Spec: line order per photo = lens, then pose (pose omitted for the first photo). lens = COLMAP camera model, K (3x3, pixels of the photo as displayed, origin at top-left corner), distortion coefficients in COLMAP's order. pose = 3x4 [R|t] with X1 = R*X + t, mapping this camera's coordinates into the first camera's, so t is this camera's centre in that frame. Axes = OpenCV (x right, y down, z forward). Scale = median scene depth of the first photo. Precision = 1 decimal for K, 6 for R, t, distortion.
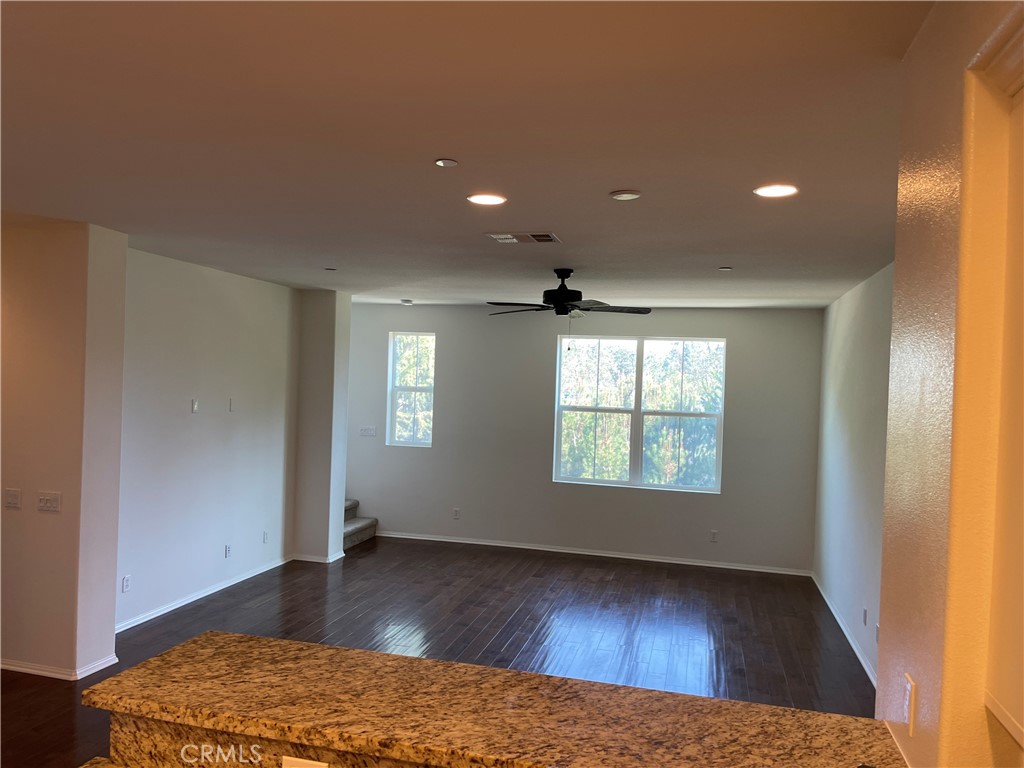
lens RADIAL K [[759.6, 0, 512.0], [0, 759.6, 384.0], [0, 0, 1]] dist [-0.000187, -0.000182]
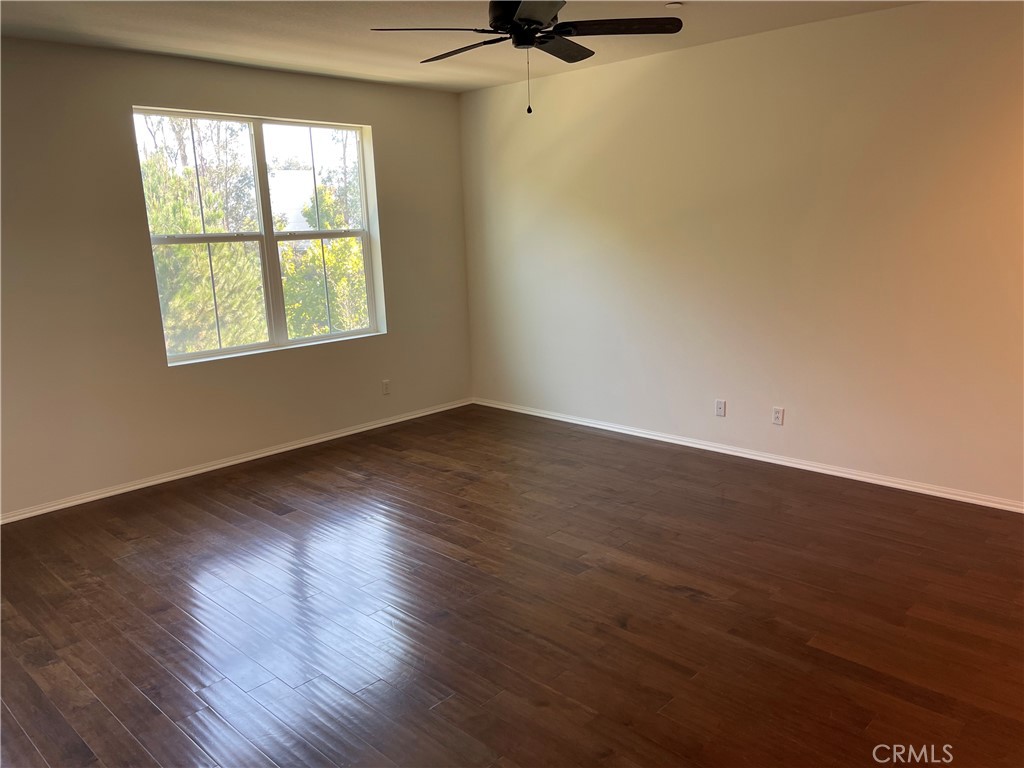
lens RADIAL K [[783.8, 0, 512.0], [0, 783.8, 384.0], [0, 0, 1]] dist [-0.002580, -0.001697]
pose [[0.488366, -0.232213, 0.841175, -0.338057], [0.053342, 0.970086, 0.236830, 0.010991], [-0.871007, -0.070789, 0.486143, 0.473020]]
